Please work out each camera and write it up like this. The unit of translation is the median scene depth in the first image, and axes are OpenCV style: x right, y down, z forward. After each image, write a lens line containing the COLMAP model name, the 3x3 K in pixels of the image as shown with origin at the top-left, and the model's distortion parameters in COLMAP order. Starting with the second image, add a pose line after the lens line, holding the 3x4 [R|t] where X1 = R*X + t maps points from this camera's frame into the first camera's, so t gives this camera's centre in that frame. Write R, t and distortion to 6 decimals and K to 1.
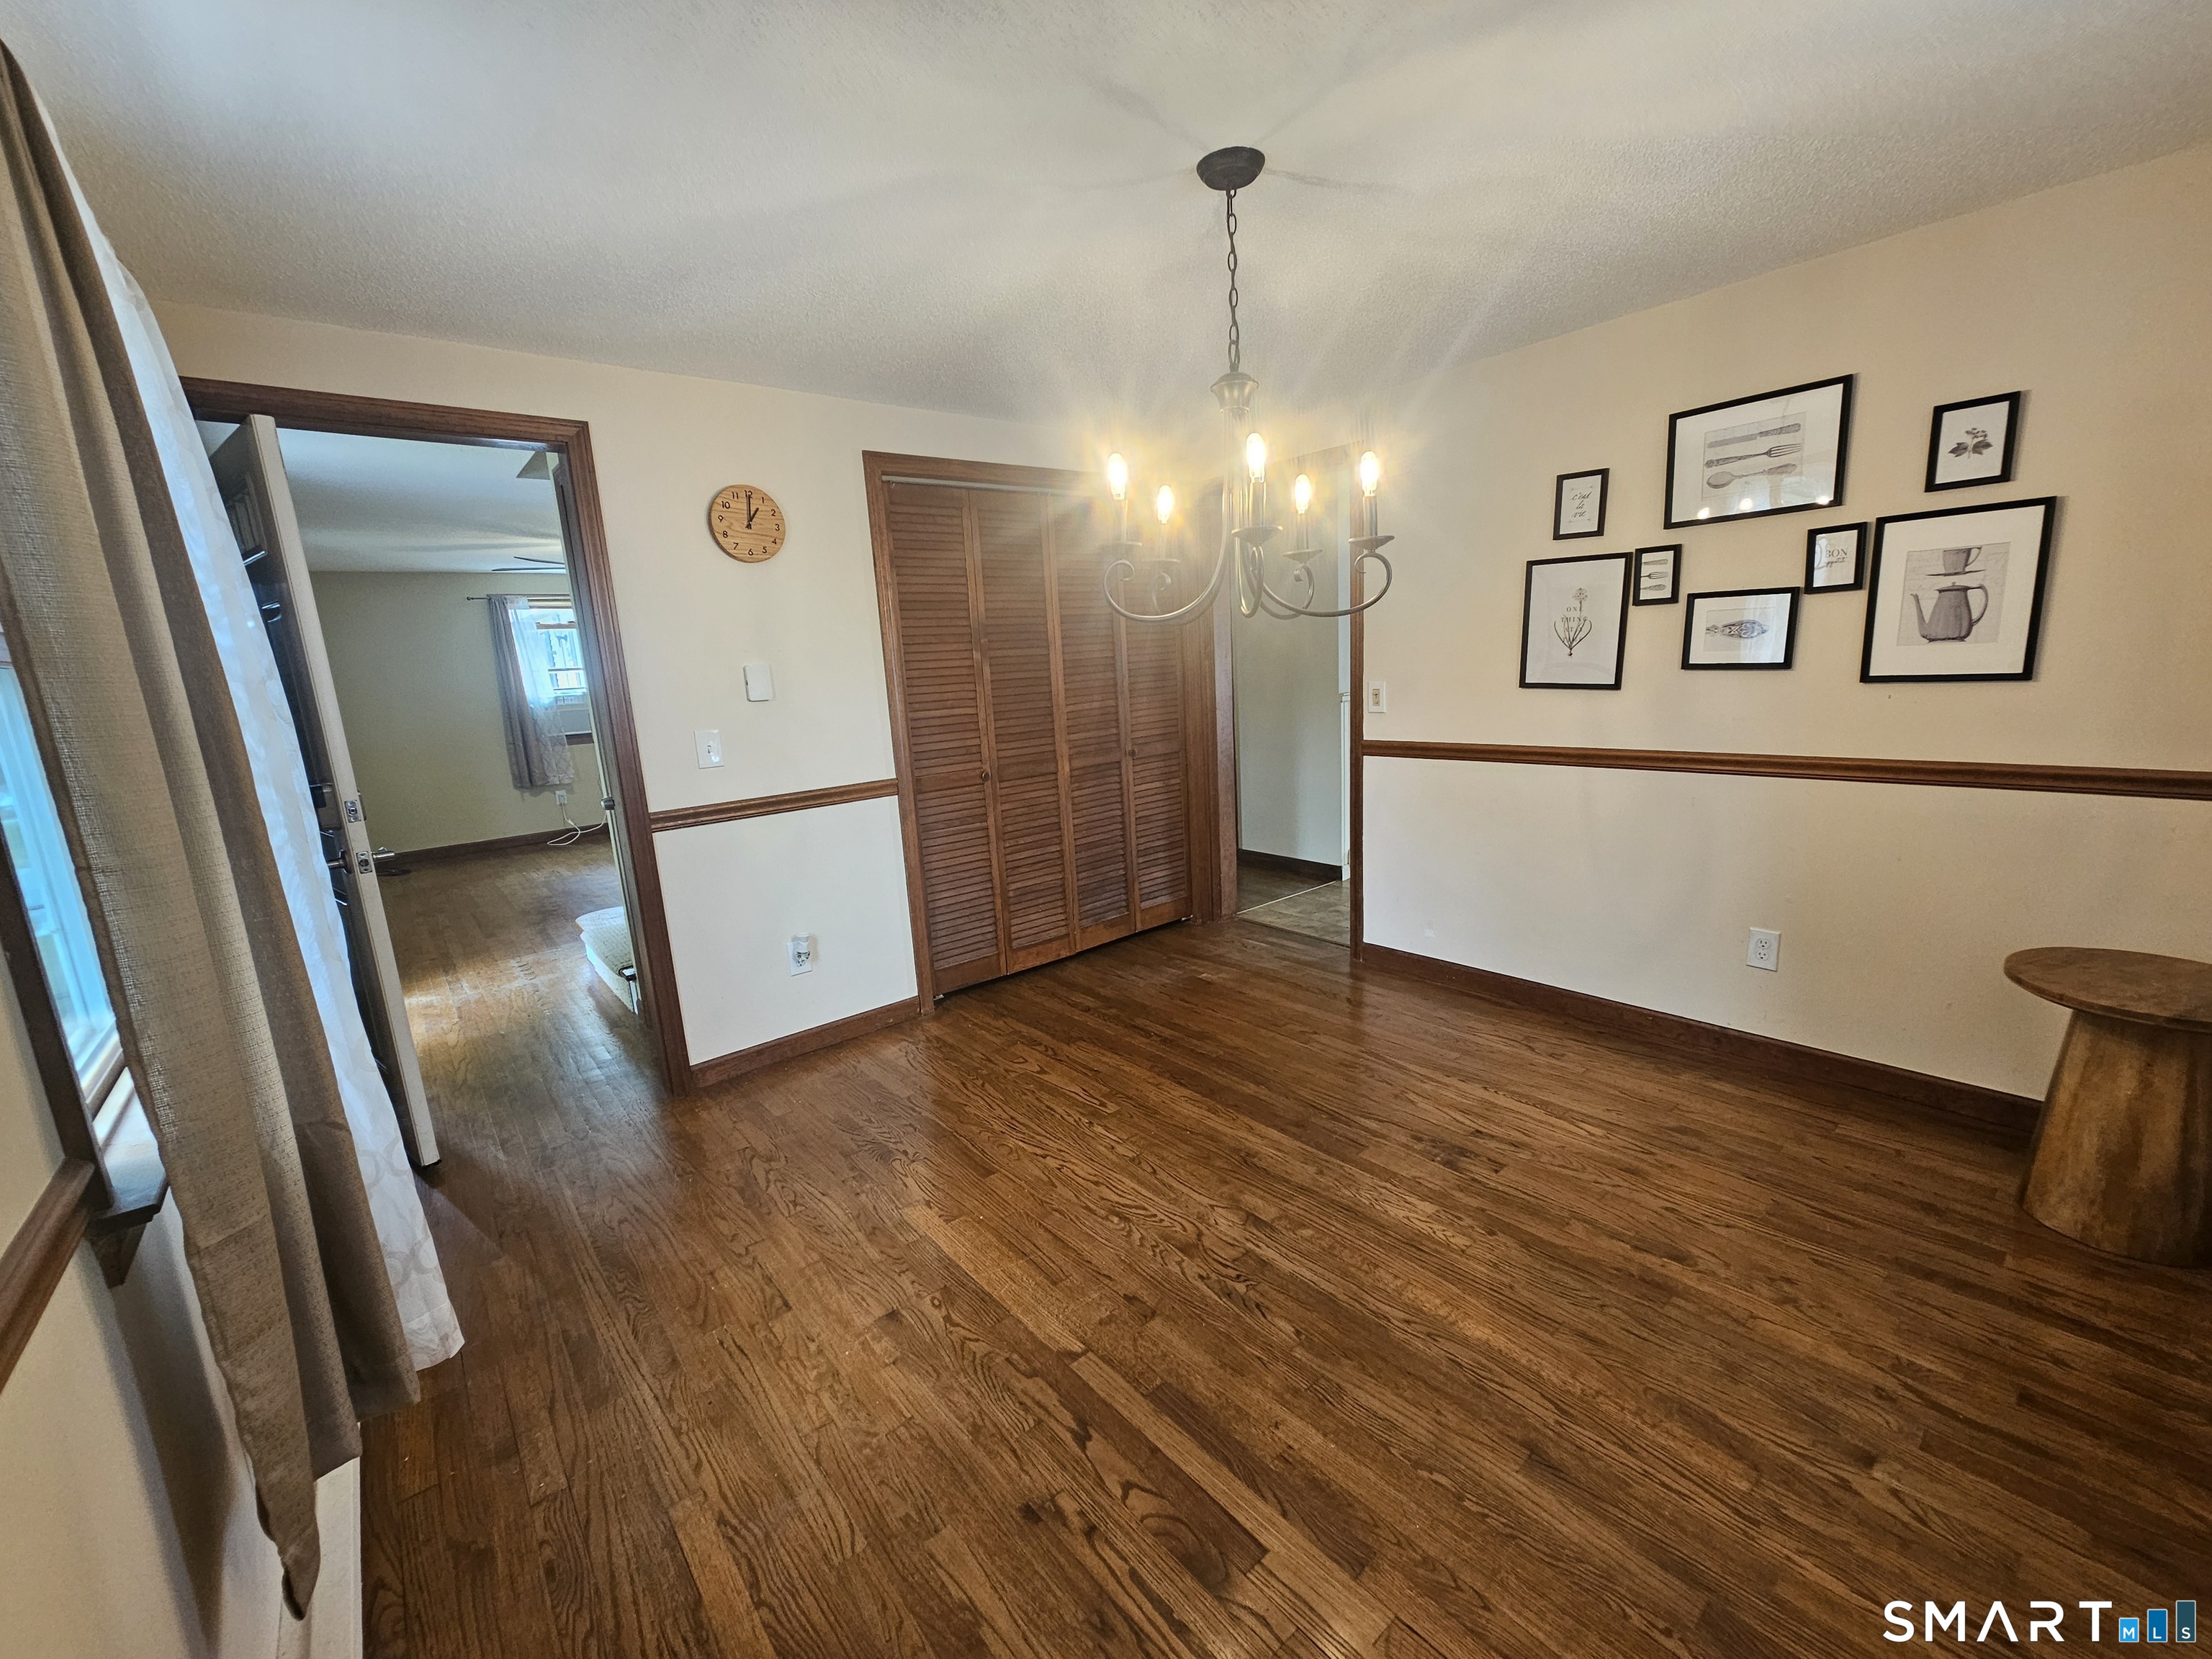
lens RADIAL K [[895.2, 0, 1106.0], [0, 895.2, 829.5], [0, 0, 1]] dist [0.000275, 0.000211]
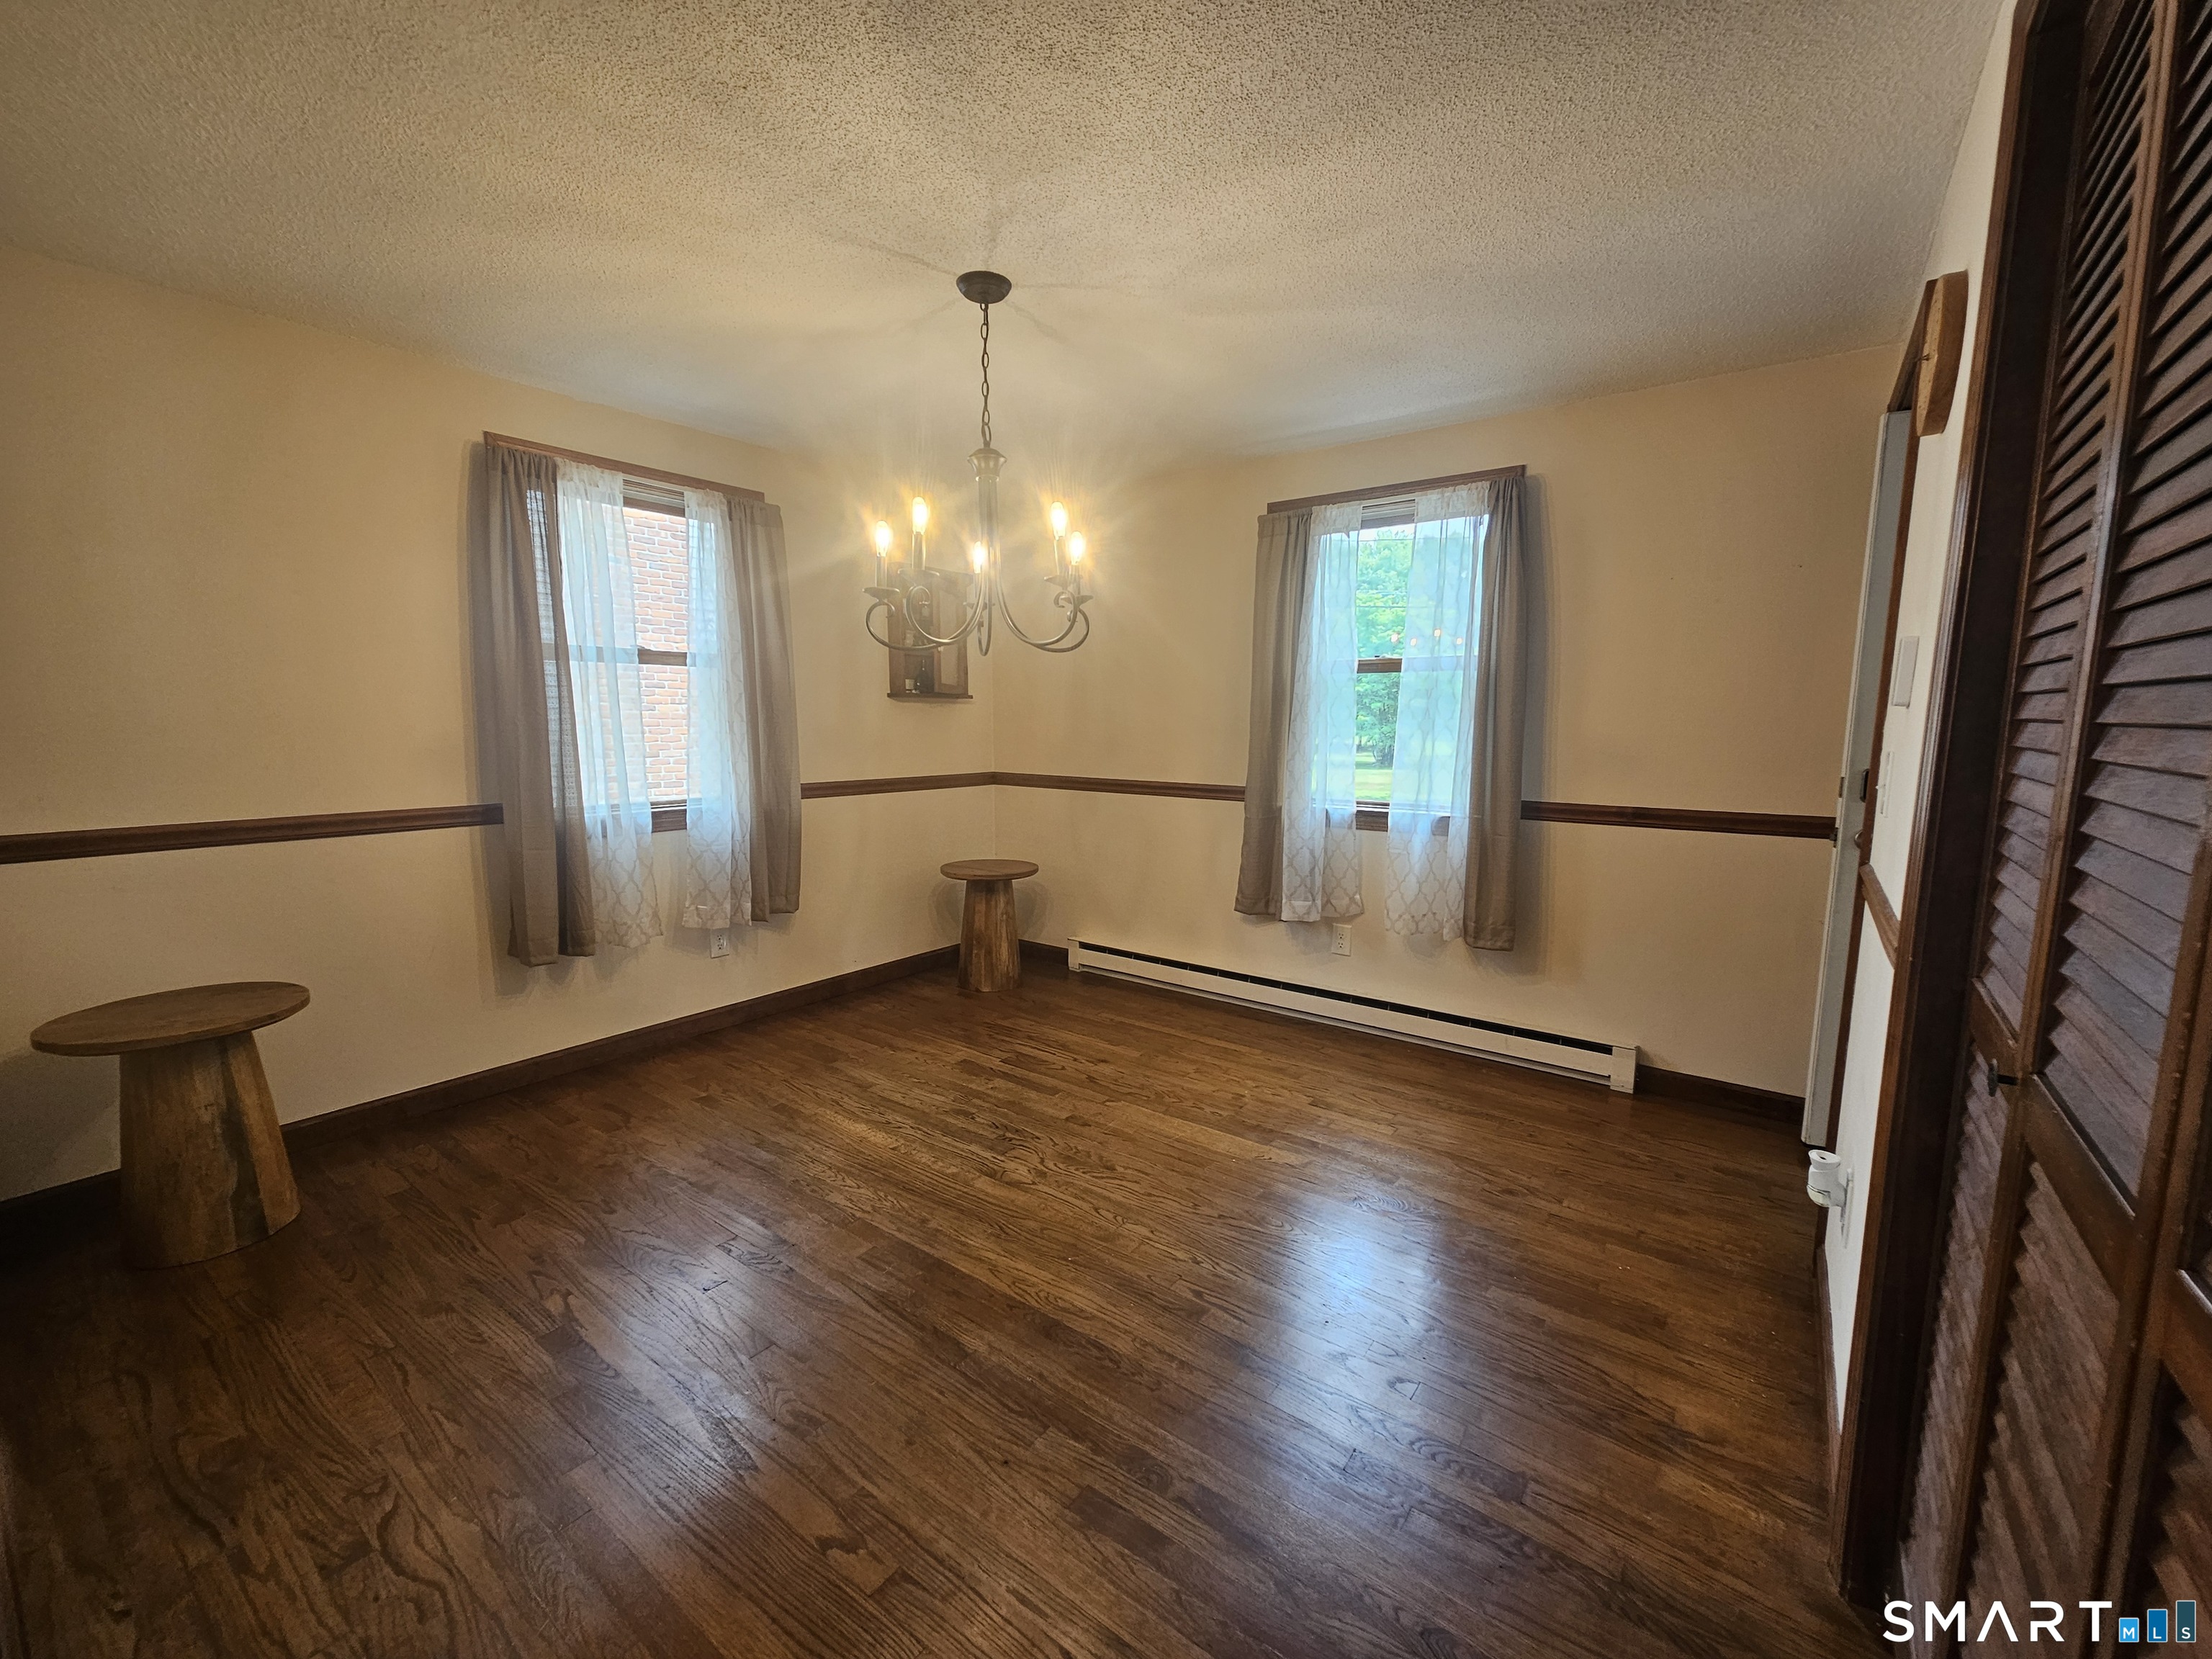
lens RADIAL K [[895.2, 0, 1106.0], [0, 895.2, 829.5], [0, 0, 1]] dist [0.000275, 0.000211]
pose [[-0.969587, 0.085628, -0.229279, 0.267777], [0.007887, 0.947245, 0.320412, -0.362865], [0.244620, 0.308859, -0.919112, 2.056155]]
